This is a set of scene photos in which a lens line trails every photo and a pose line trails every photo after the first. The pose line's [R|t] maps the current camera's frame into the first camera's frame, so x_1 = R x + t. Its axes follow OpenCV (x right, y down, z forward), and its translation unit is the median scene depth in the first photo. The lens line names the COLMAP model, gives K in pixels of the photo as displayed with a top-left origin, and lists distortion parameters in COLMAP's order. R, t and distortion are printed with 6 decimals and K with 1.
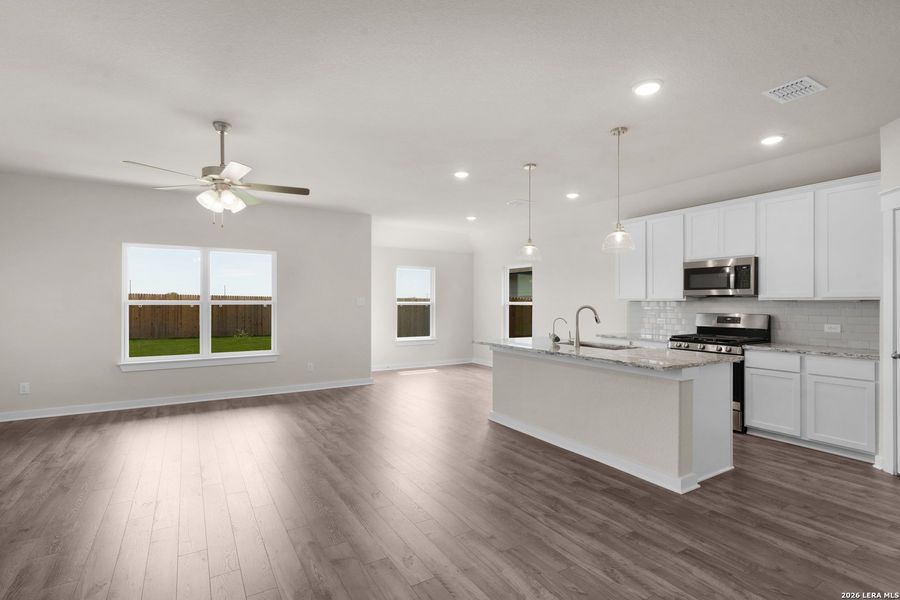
lens RADIAL K [[435.2, 0, 448.6], [0, 435.2, 303.4], [0, 0, 1]] dist [0.000994, 0.000139]
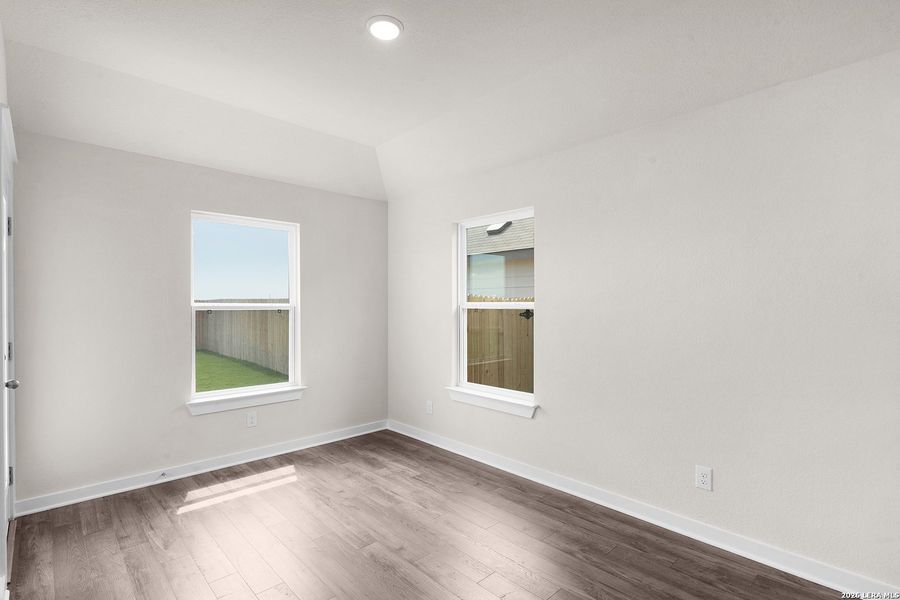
lens RADIAL K [[435.2, 0, 448.6], [0, 435.2, 303.4], [0, 0, 1]] dist [0.000994, 0.000139]
pose [[0.978014, -0.002348, 0.208527, 0.022673], [0.003646, 0.999976, -0.005840, -0.001124], [-0.208508, 0.006472, 0.977999, 0.524171]]
